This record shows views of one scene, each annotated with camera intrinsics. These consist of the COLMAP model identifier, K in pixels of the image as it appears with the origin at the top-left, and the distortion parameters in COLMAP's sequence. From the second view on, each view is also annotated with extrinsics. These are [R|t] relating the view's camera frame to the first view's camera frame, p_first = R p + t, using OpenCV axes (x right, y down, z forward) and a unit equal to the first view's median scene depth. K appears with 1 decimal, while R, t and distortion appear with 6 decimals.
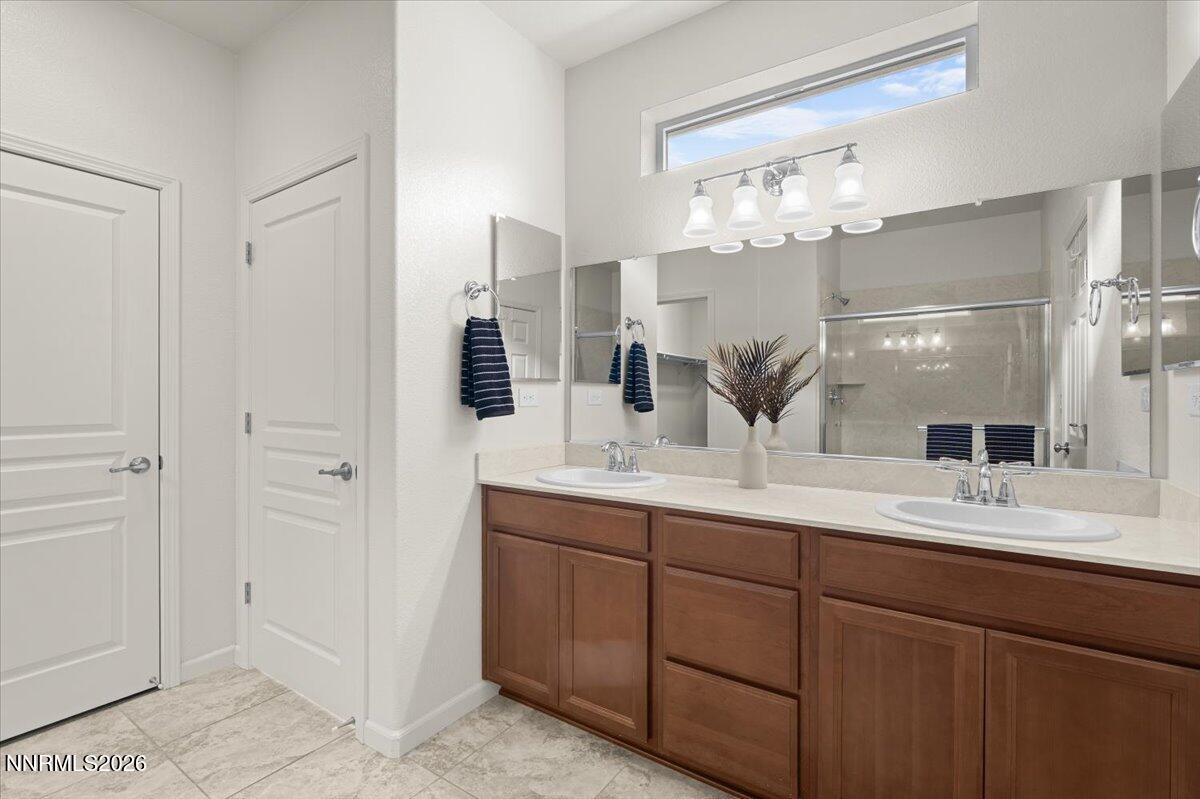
lens RADIAL K [[549.6, 0, 599.8], [0, 549.6, 392.7], [0, 0, 1]] dist [-0.001789, -0.000047]
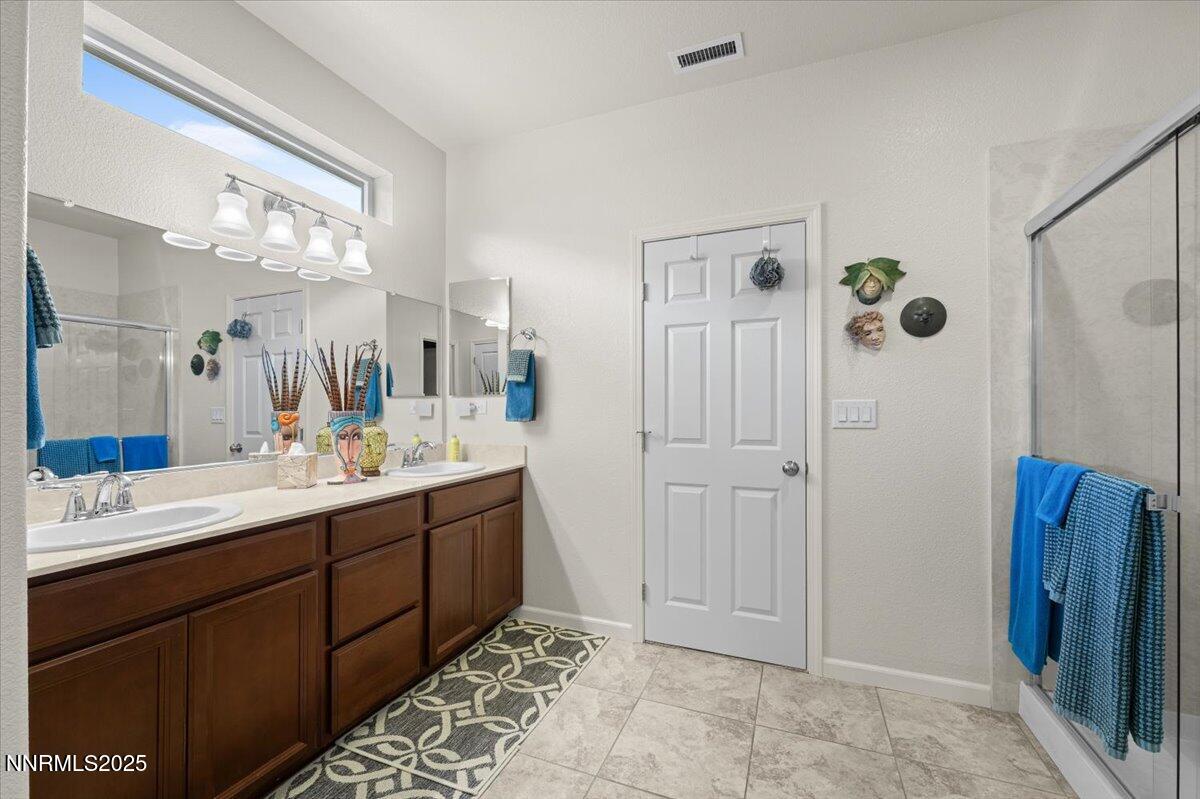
lens RADIAL K [[478.7, 0, 602.1], [0, 478.7, 404.2], [0, 0, 1]] dist [-0.001618, 0.000512]
pose [[-0.202597, 0.002403, 0.979259, -0.790699], [0.007724, 0.999970, -0.000856, 0.006943], [-0.979232, 0.007390, -0.202609, 0.587183]]
